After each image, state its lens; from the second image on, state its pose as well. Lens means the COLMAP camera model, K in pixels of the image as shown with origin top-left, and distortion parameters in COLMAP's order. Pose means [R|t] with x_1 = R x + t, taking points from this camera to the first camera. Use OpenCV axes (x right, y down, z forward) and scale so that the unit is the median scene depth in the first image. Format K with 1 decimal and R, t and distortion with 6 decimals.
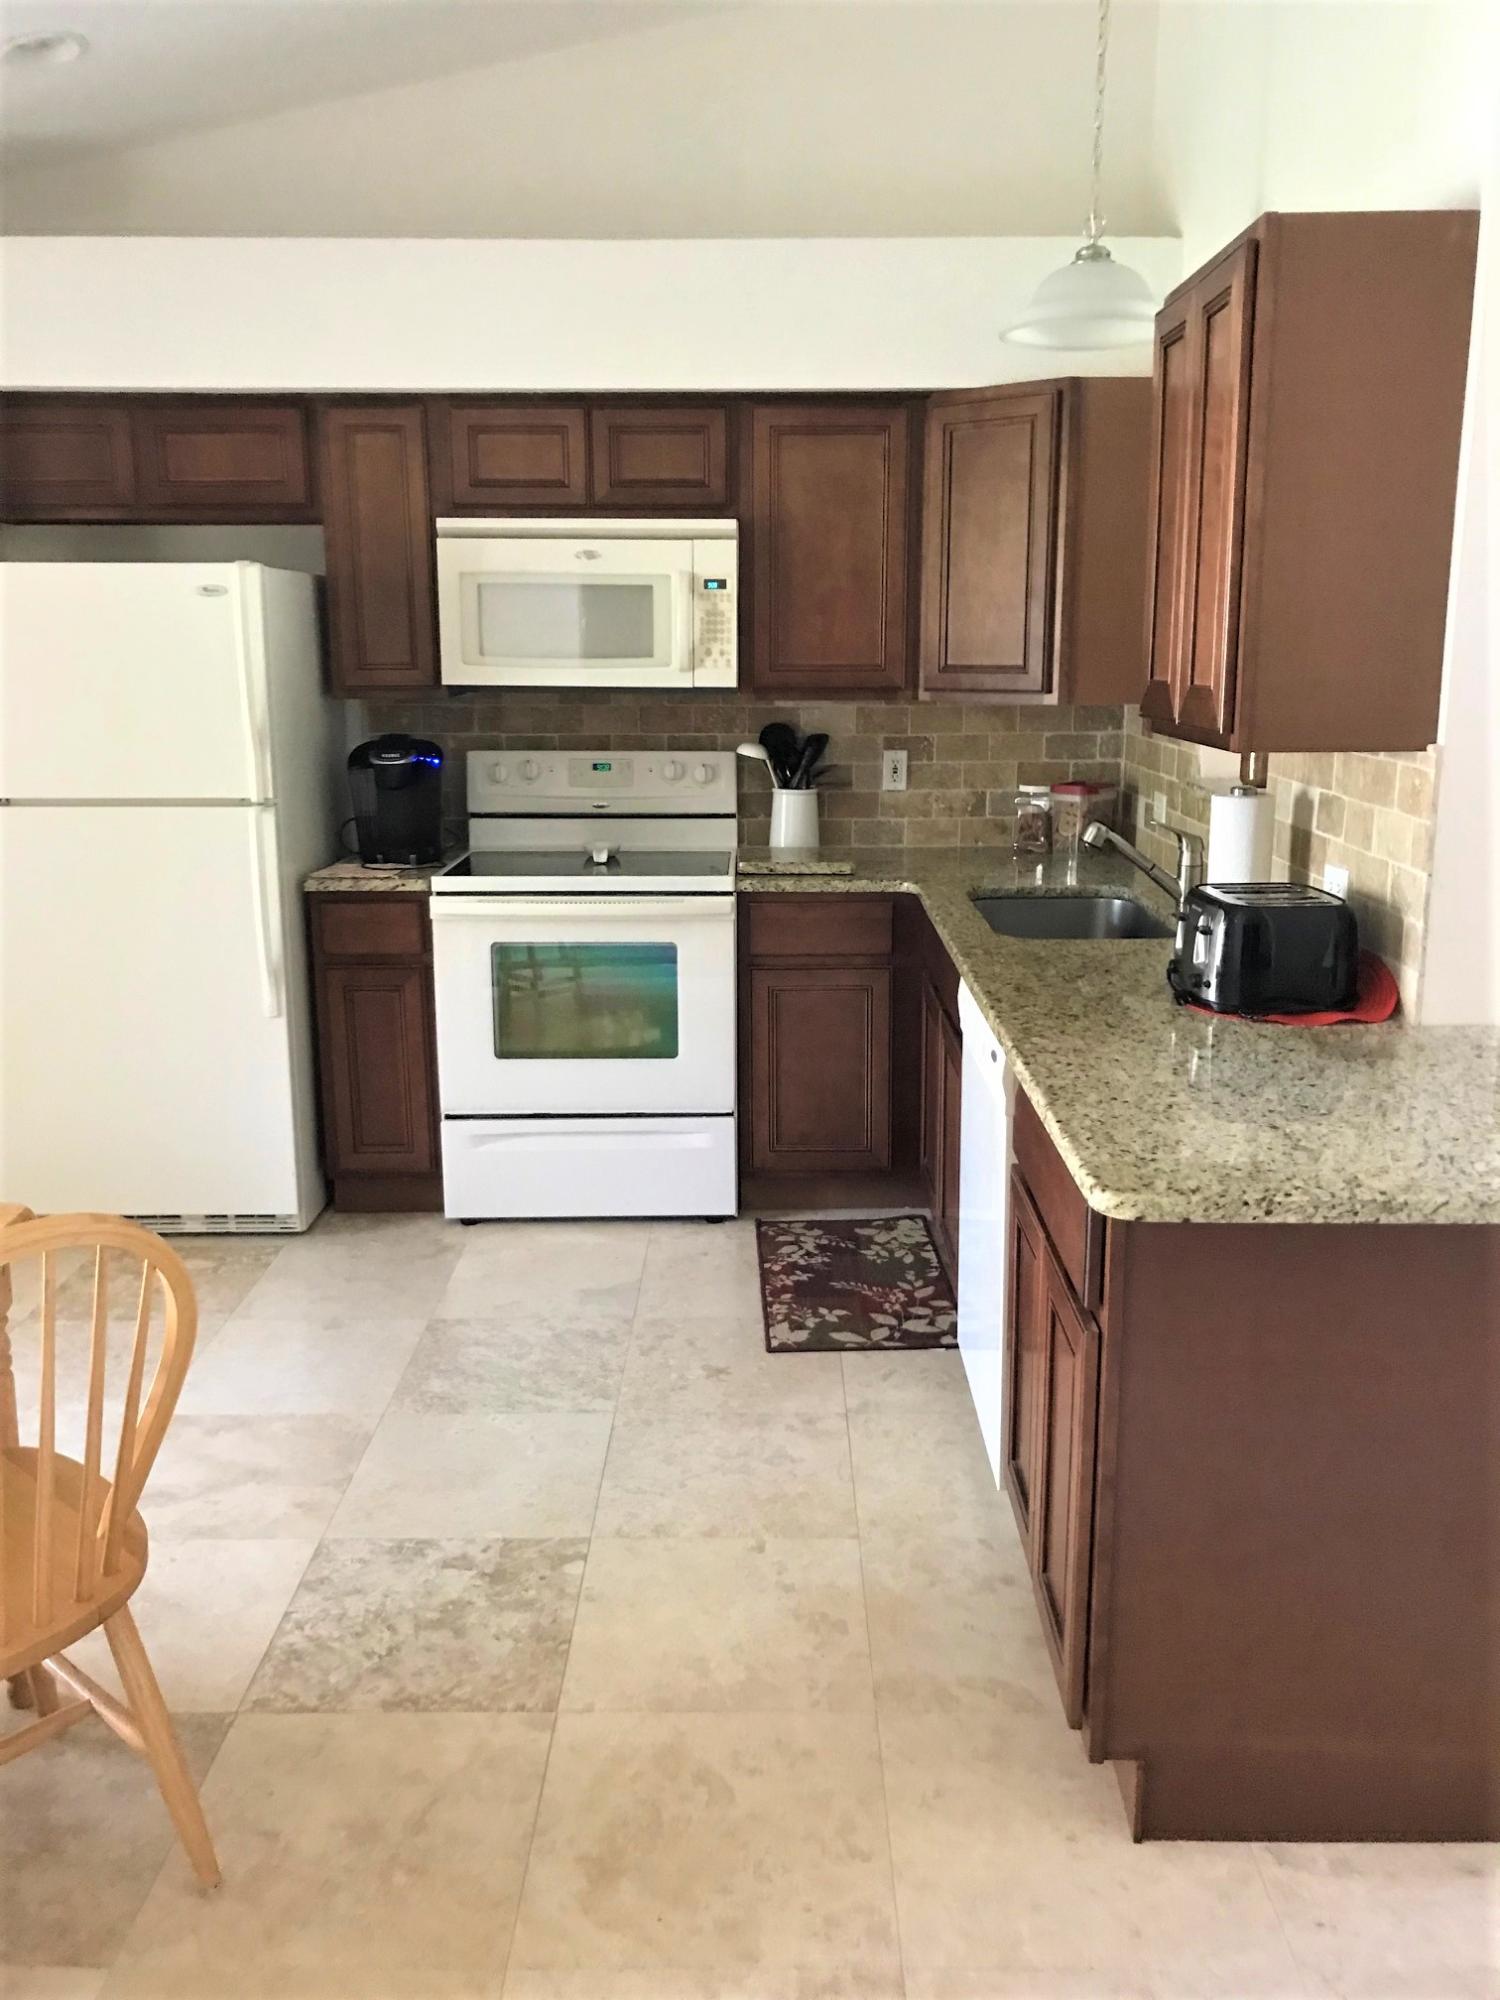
lens RADIAL K [[1638.9, 0, 782.7], [0, 1638.9, 998.6], [0, 0, 1]] dist [0.028812, -0.032075]
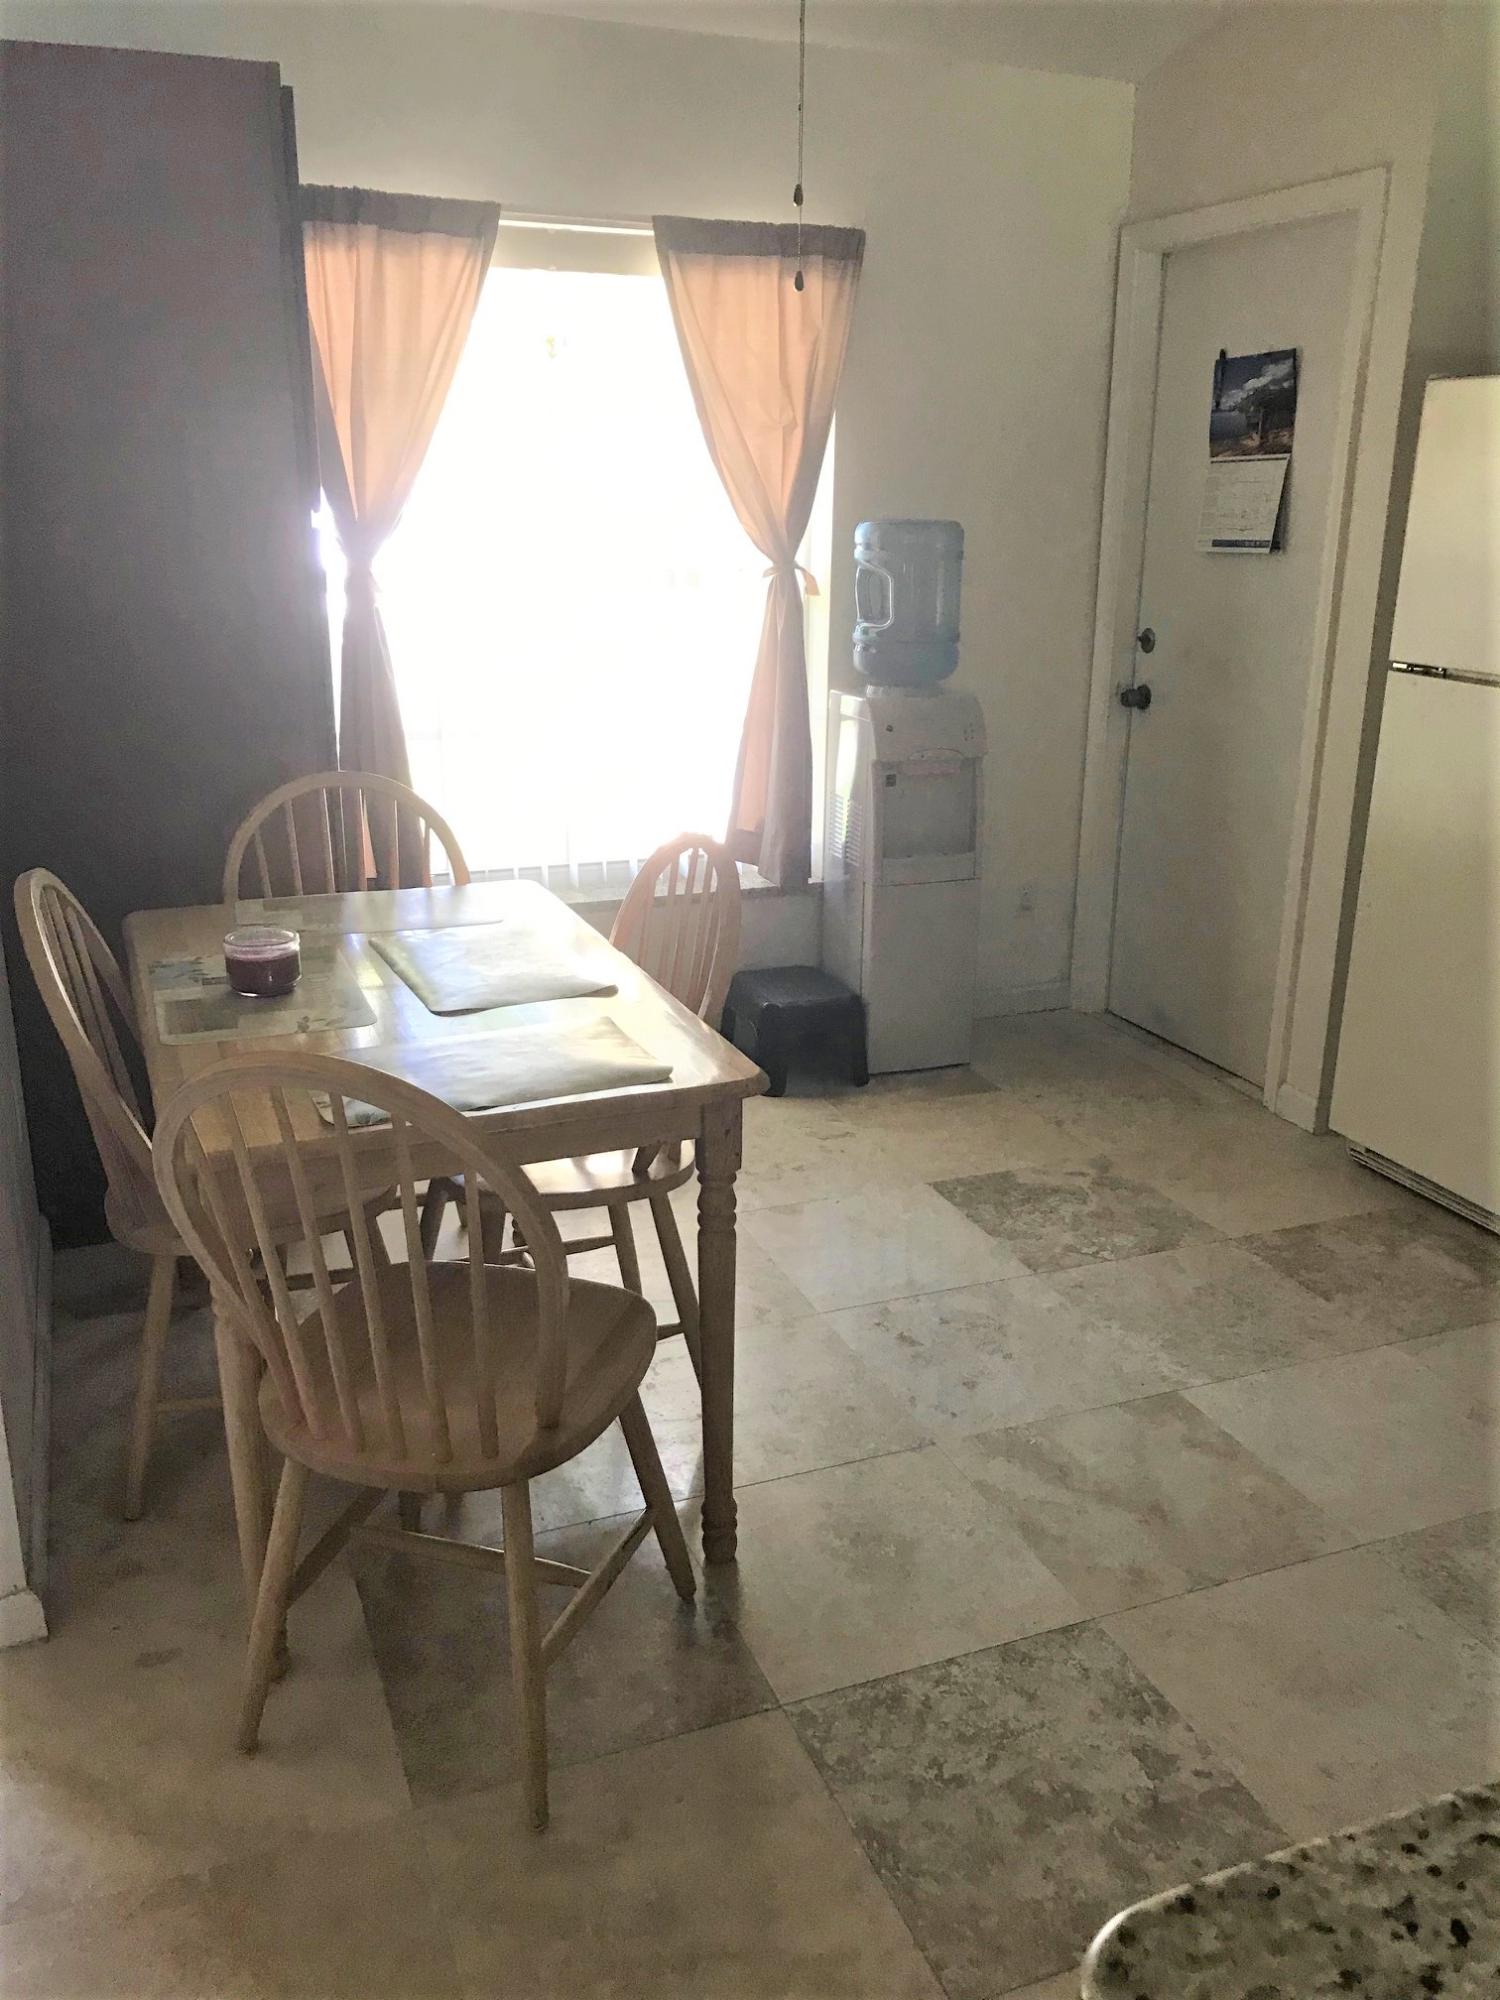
lens RADIAL K [[1638.9, 0, 756.5], [0, 1638.9, 993.6], [0, 0, 1]] dist [0.028812, -0.032075]
pose [[0.351883, 0.270100, -0.896228, 0.202083], [-0.204087, 0.956567, 0.208155, -0.063855], [0.913524, 0.109663, 0.391724, 0.351124]]
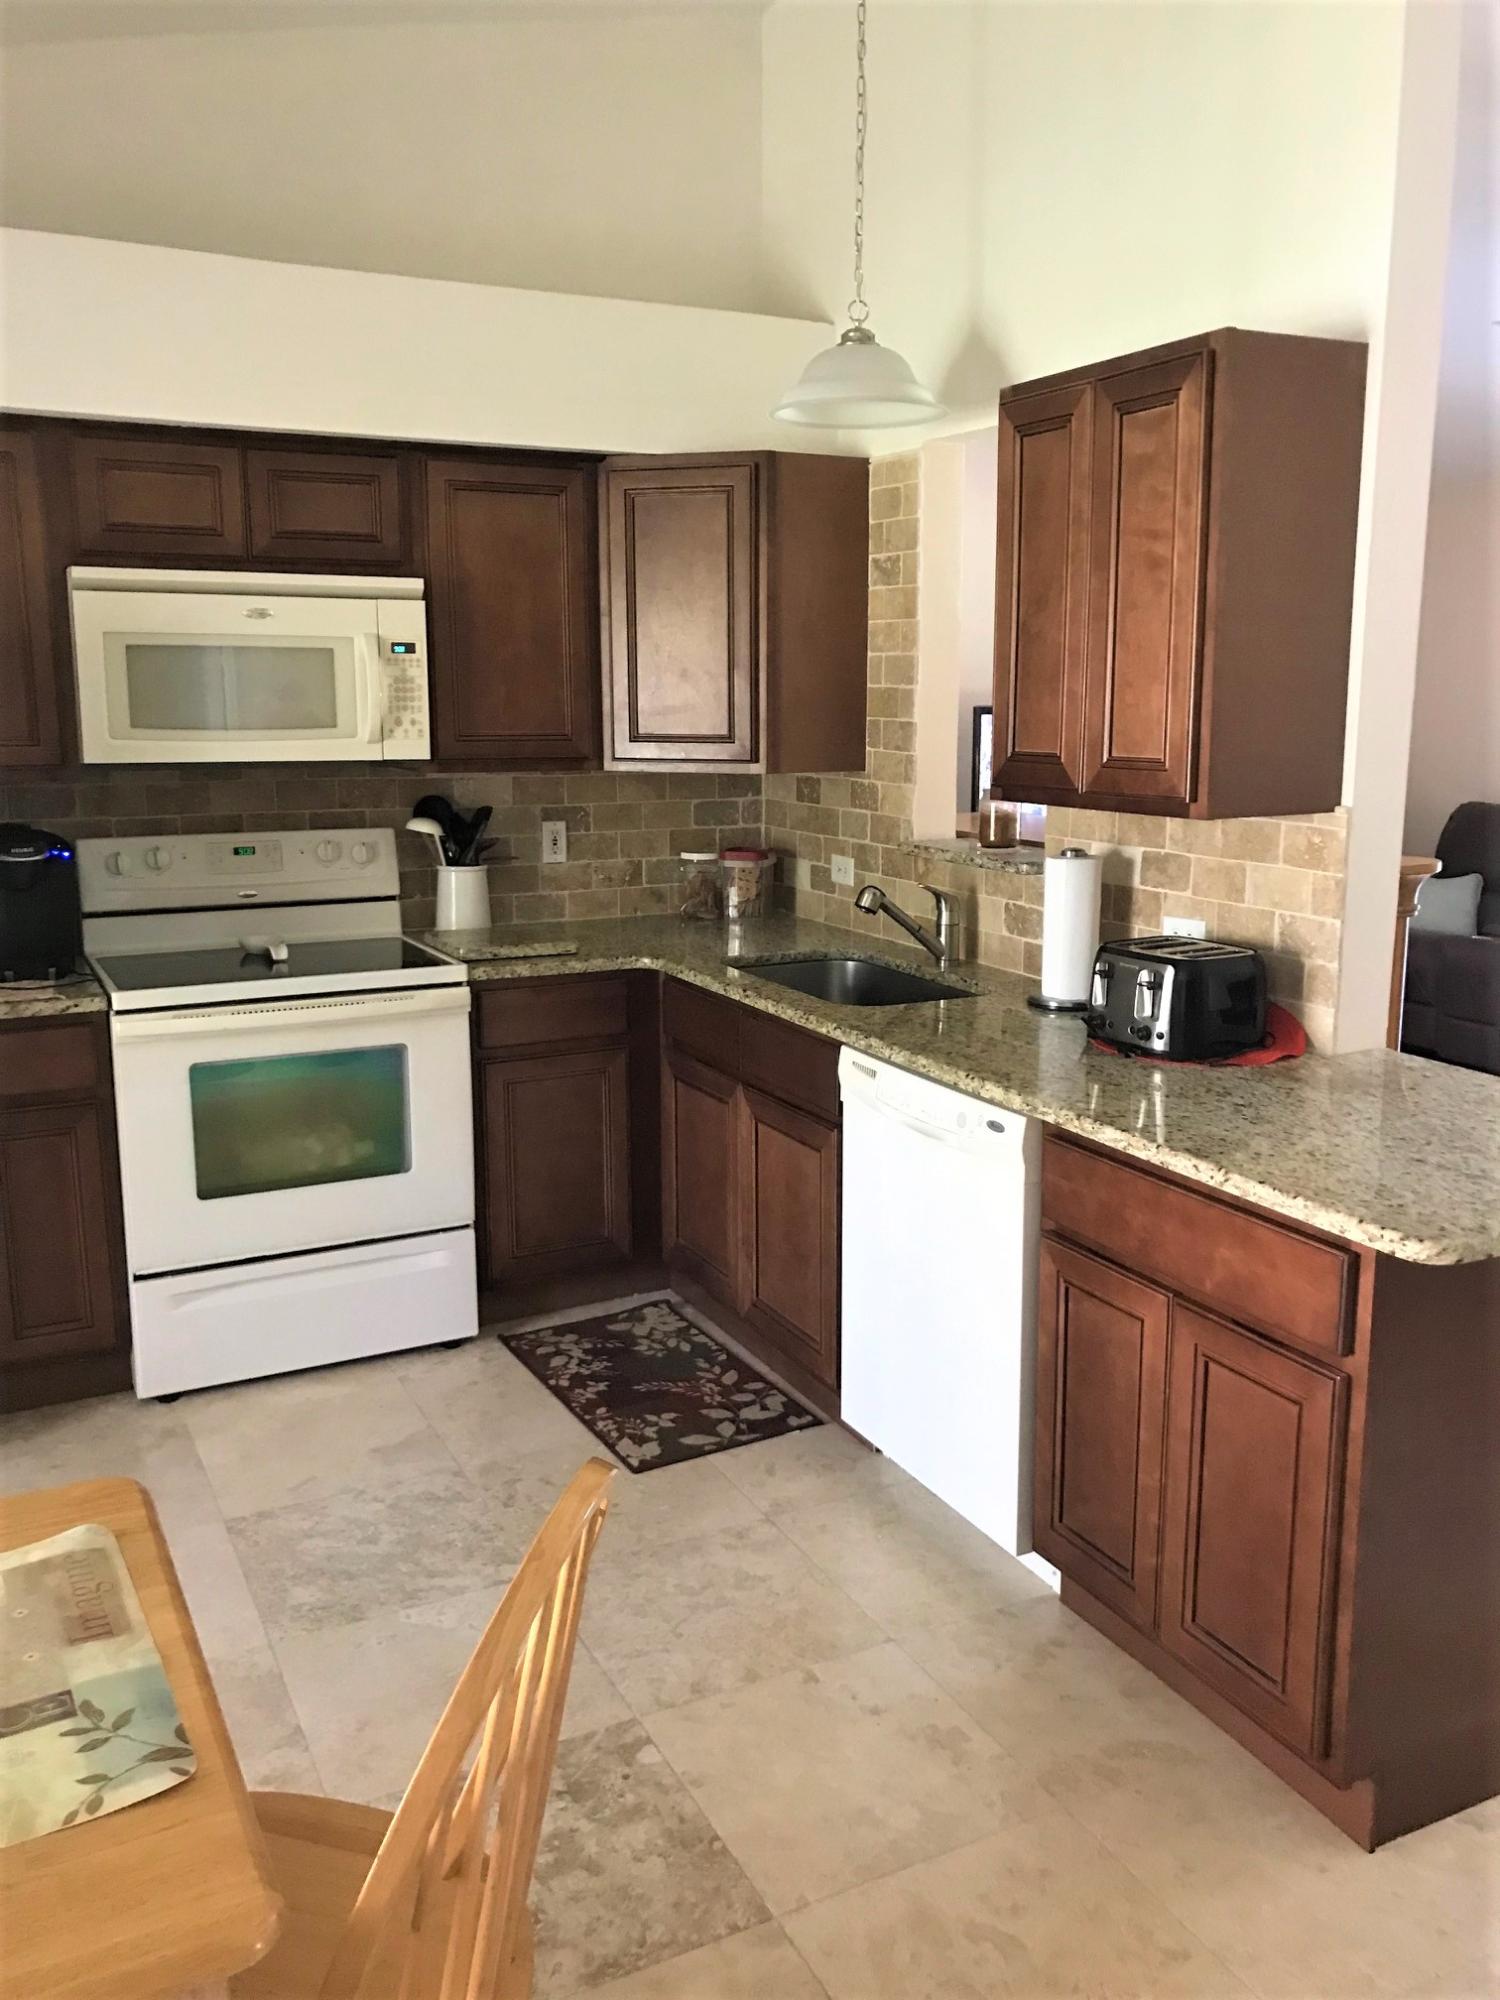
lens RADIAL K [[1638.9, 0, 766.6], [0, 1638.9, 1006.1], [0, 0, 1]] dist [0.028812, -0.032075]
pose [[0.890463, -0.084872, 0.447070, -0.291331], [0.097049, 0.995270, -0.004358, -0.031686], [-0.444586, 0.047268, 0.894488, 0.105220]]
